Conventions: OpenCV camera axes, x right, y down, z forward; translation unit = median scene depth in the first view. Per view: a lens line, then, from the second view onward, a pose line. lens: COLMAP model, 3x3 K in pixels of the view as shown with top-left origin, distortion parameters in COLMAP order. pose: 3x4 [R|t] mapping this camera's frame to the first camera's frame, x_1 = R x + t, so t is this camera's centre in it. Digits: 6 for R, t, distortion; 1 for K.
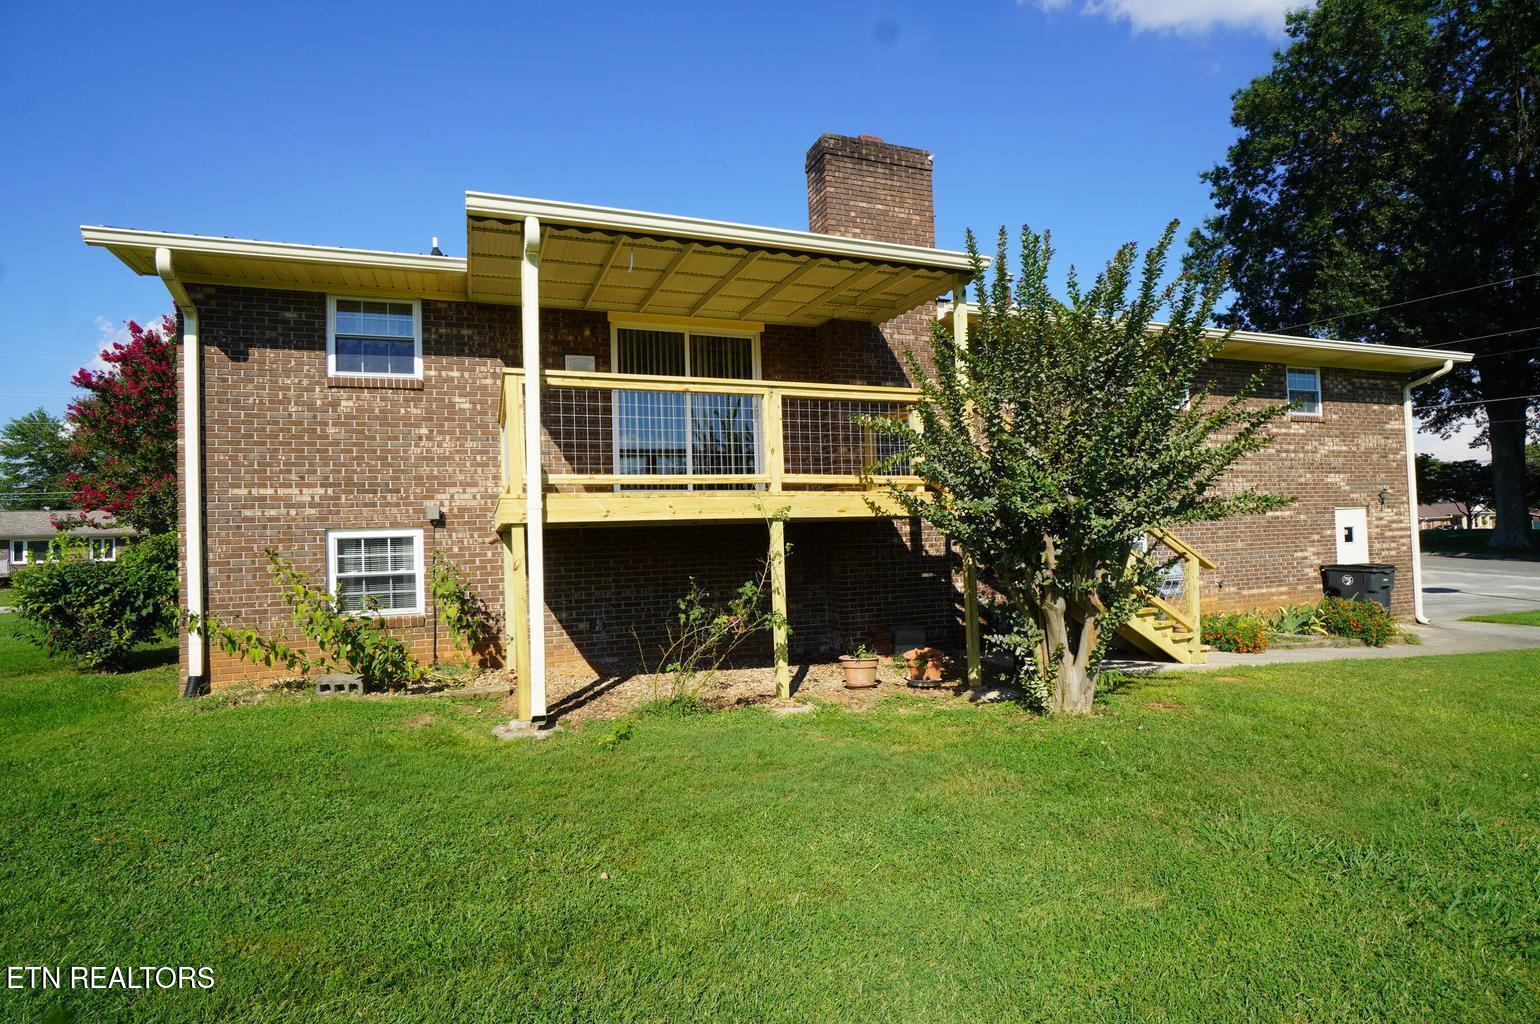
lens RADIAL K [[767.2, 0, 770.0], [0, 767.2, 512.0], [0, 0, 1]] dist [-0.031589, 0.000920]
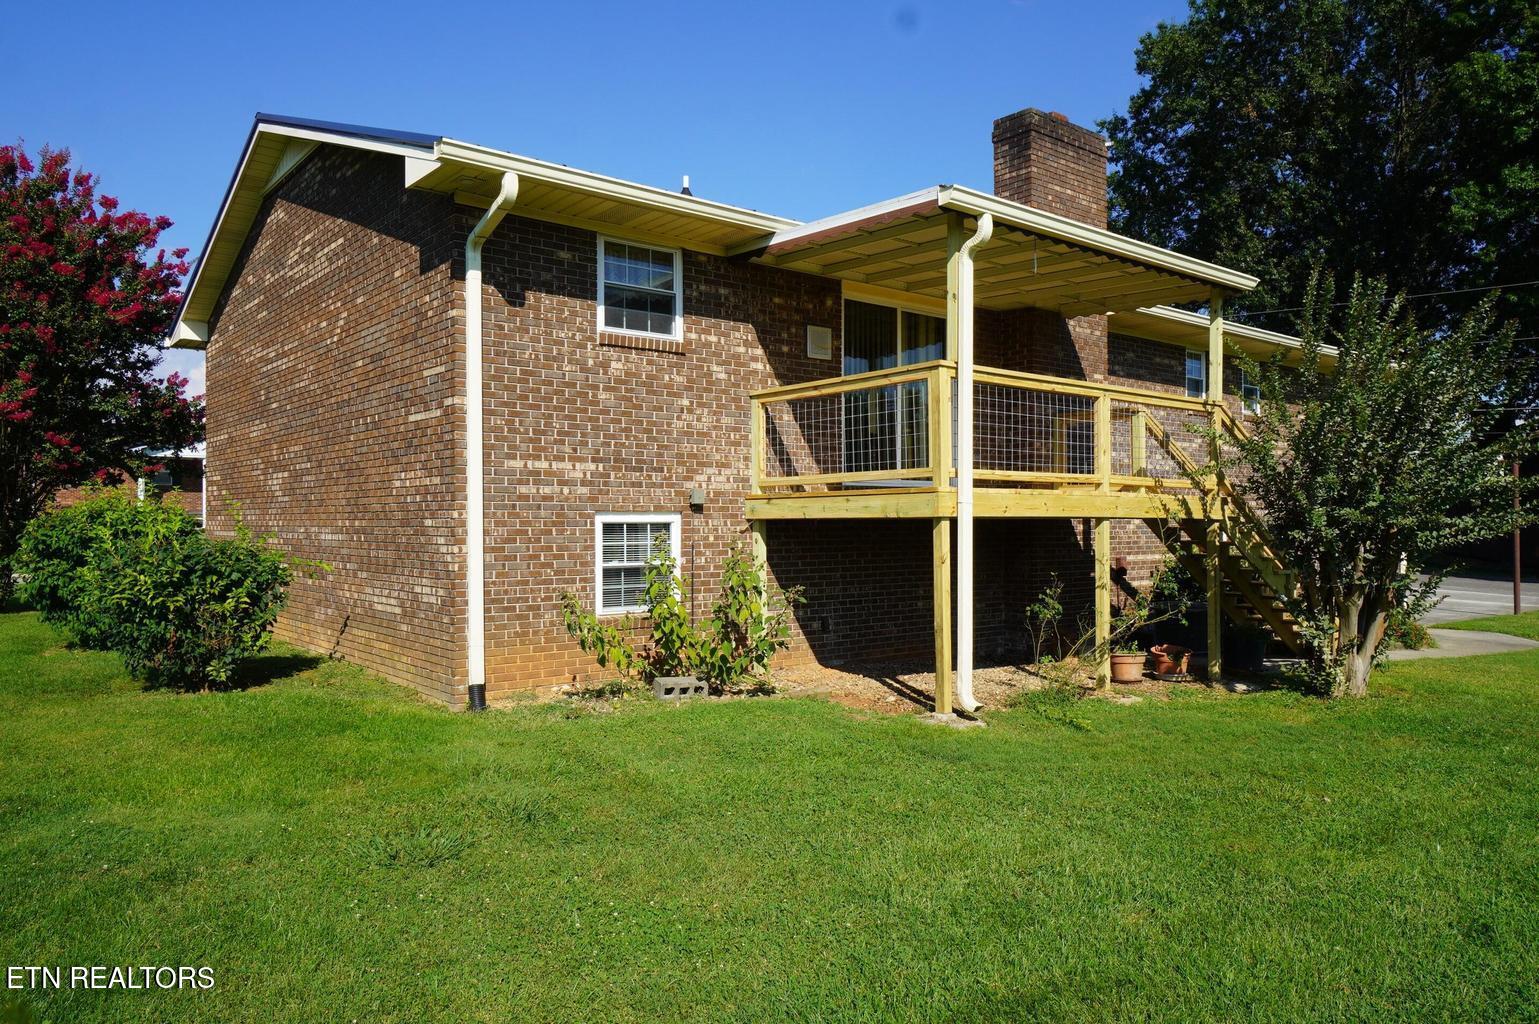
lens RADIAL K [[1042.7, 0, 769.5], [0, 1042.7, 512.0], [0, 0, 1]] dist [0.029018, -0.090994]
pose [[0.949440, 0.033733, 0.312130, -0.744254], [-0.039761, 0.999125, 0.012967, 0.000240], [-0.311420, -0.024722, 0.949951, -0.172563]]
